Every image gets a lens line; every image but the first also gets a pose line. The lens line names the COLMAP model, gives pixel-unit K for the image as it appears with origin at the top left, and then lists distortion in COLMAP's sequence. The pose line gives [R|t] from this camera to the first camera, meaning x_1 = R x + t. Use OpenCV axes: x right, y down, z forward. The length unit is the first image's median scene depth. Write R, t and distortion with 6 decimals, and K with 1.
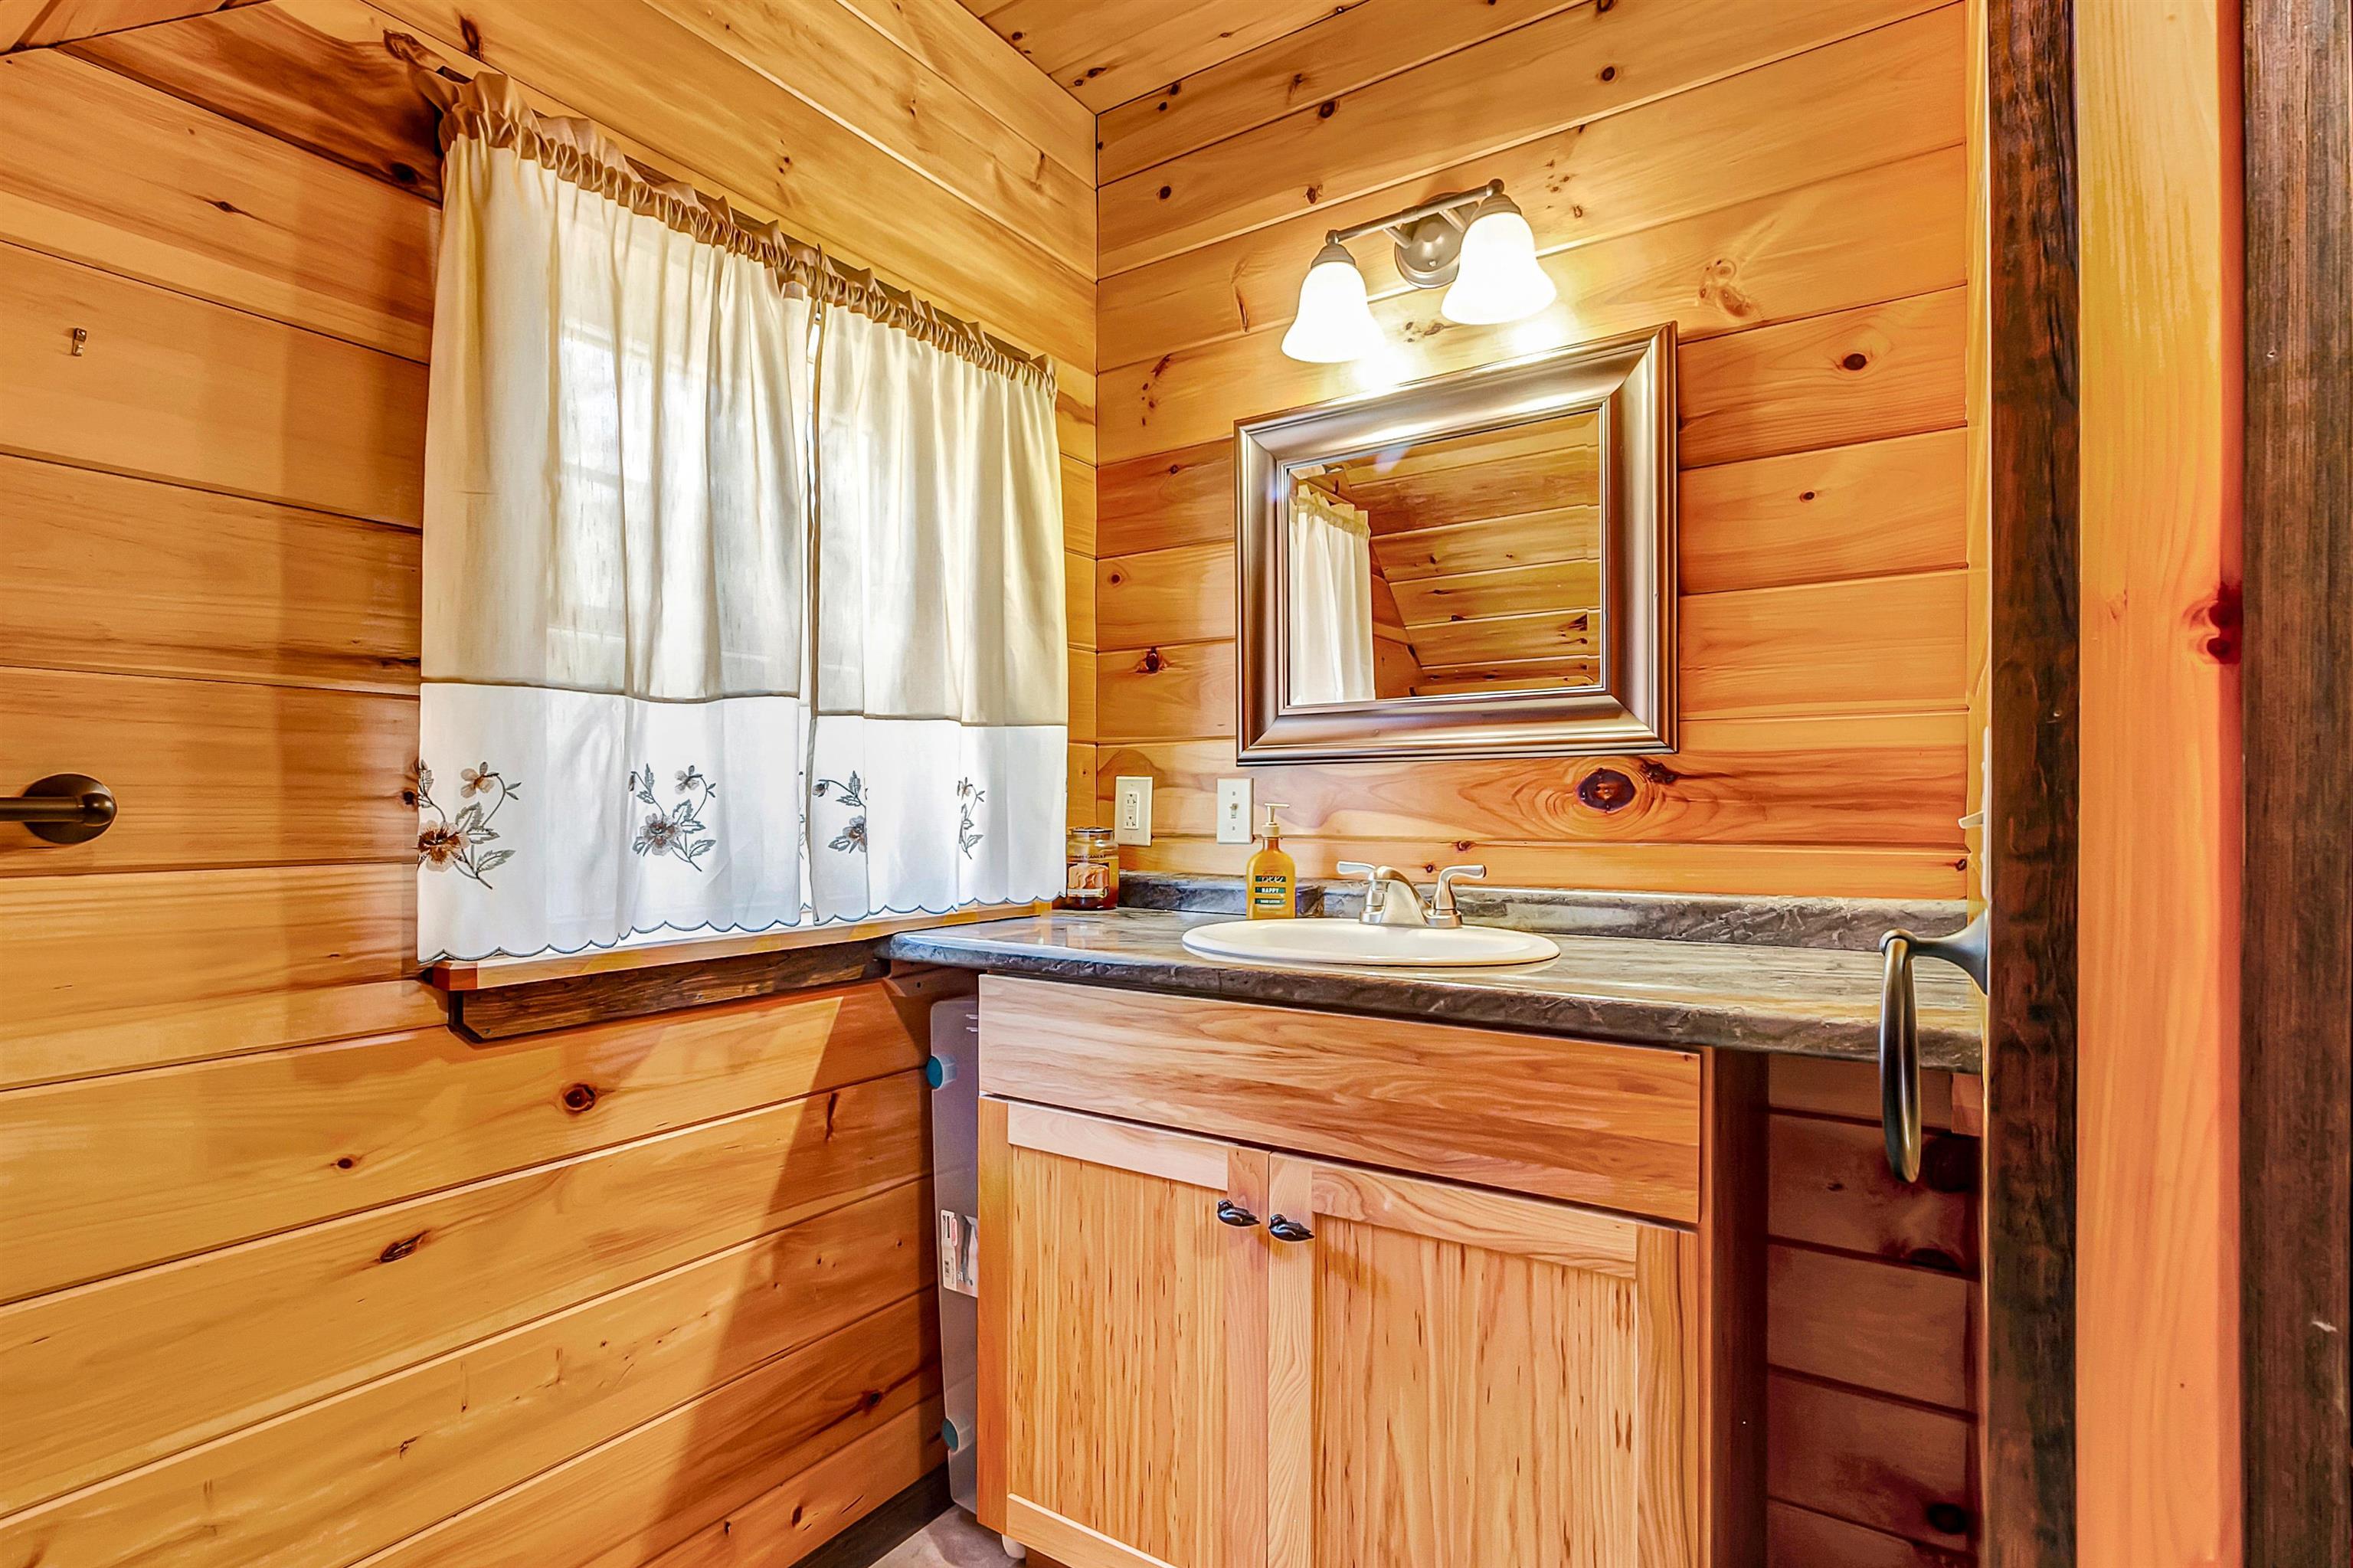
lens RADIAL K [[1143.6, 0, 1173.7], [0, 1143.6, 808.4], [0, 0, 1]] dist [0.008544, -0.001234]
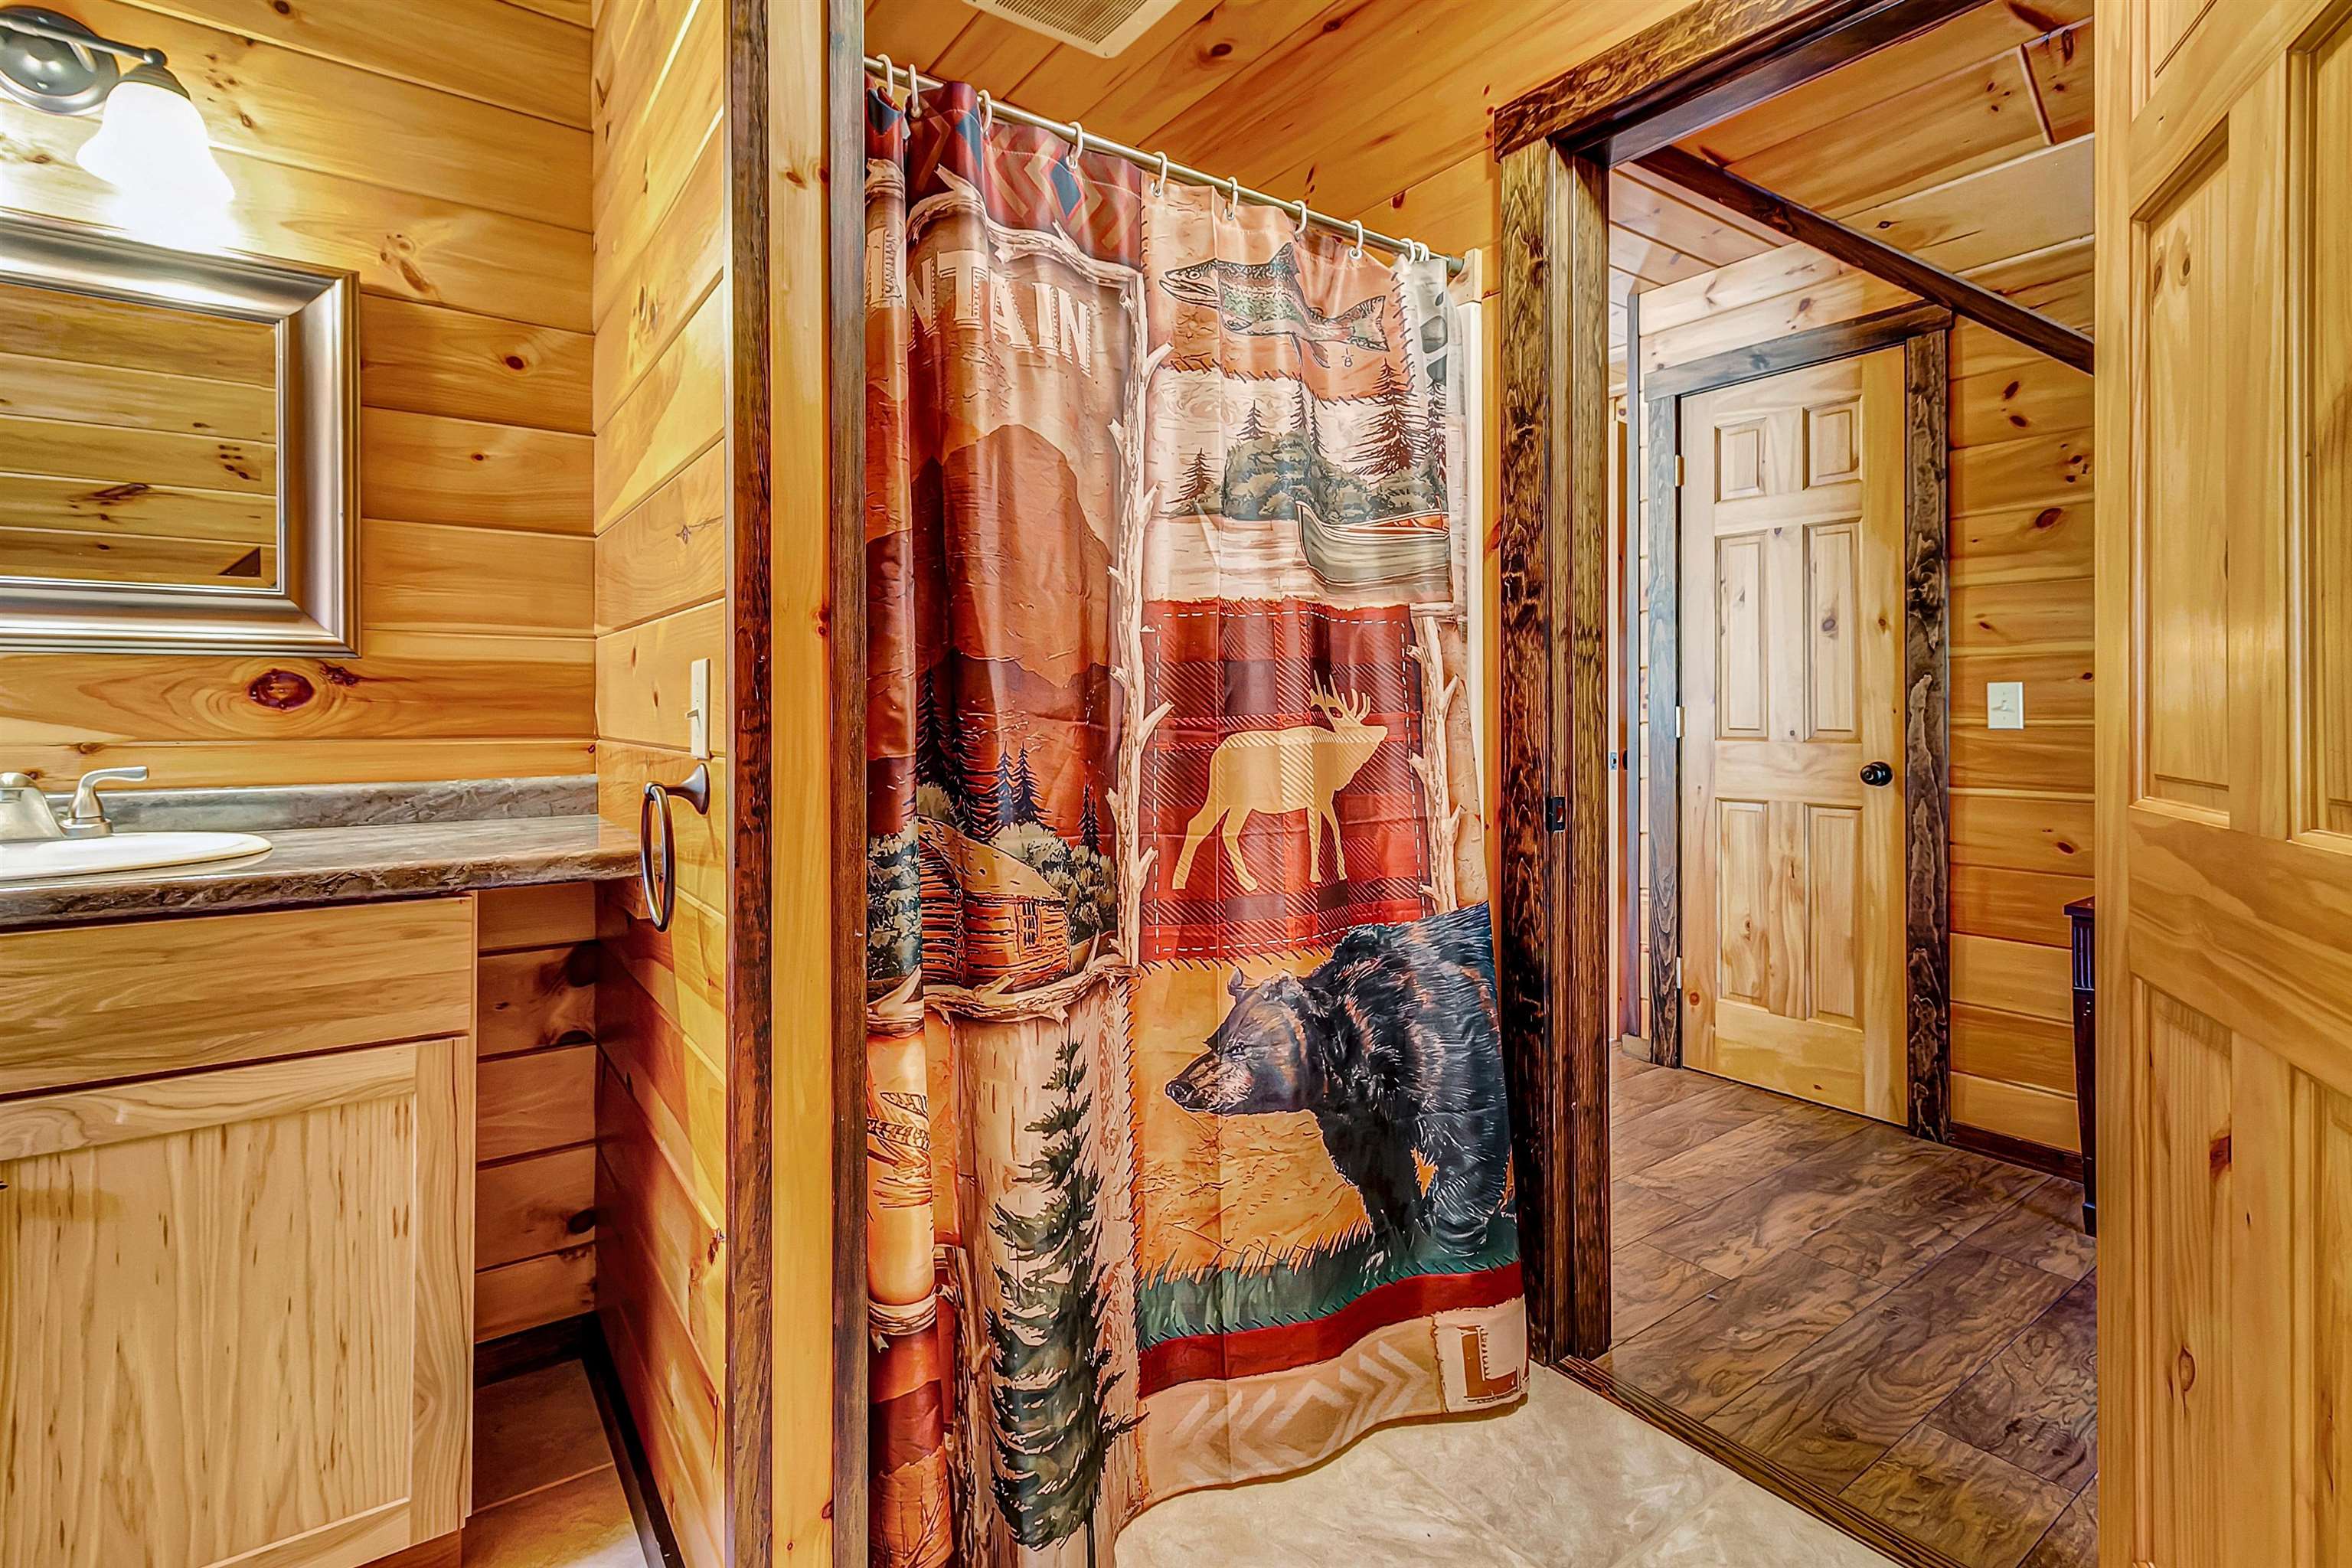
lens RADIAL K [[1106.2, 0, 1171.4], [0, 1106.2, 787.5], [0, 0, 1]] dist [0.000968, 0.000308]
pose [[0.354647, -0.061540, 0.932973, -0.323591], [-0.001495, 0.997793, 0.066384, 0.005121], [-0.934999, -0.024938, 0.353773, -0.138477]]
